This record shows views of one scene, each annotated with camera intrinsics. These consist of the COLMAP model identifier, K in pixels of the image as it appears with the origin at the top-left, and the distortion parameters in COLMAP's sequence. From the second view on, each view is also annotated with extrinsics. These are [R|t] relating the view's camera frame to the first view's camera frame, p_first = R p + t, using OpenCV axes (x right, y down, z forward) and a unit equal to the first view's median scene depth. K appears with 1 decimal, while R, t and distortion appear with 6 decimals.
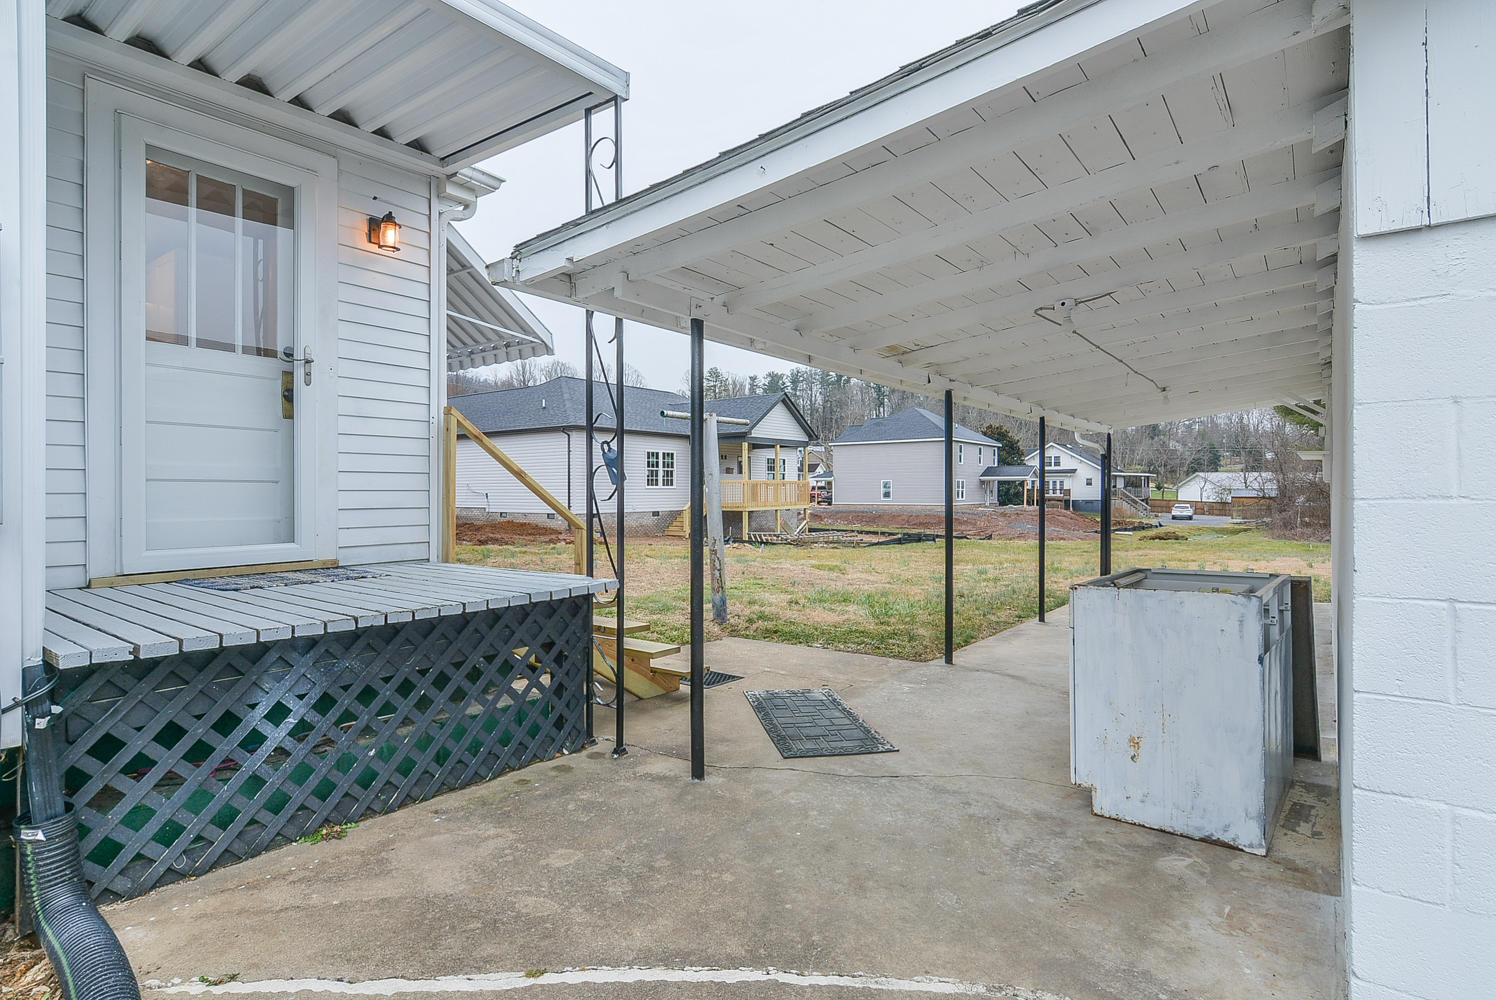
lens RADIAL K [[782.2, 0, 741.2], [0, 782.2, 494.9], [0, 0, 1]] dist [-0.001110, -0.000006]
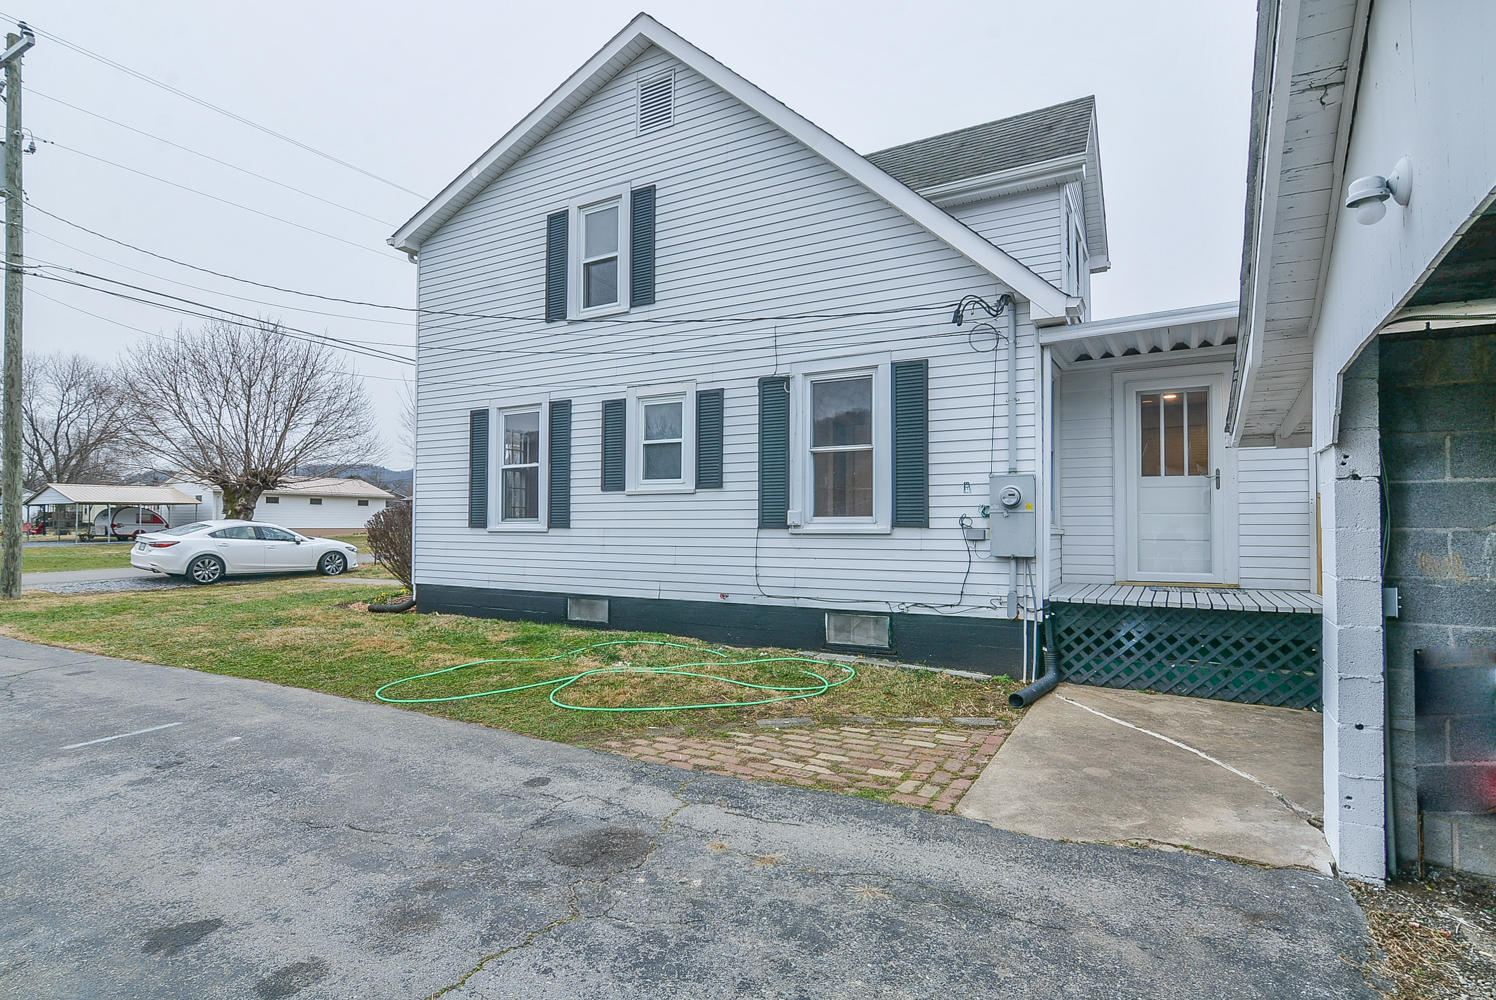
lens RADIAL K [[782.2, 0, 741.9], [0, 782.2, 503.8], [0, 0, 1]] dist [-0.001110, -0.000006]
pose [[0.132255, -0.027217, -0.990842, 1.833037], [-0.010148, 0.999533, -0.028810, -0.064083], [0.991164, 0.013866, 0.131917, -0.598964]]
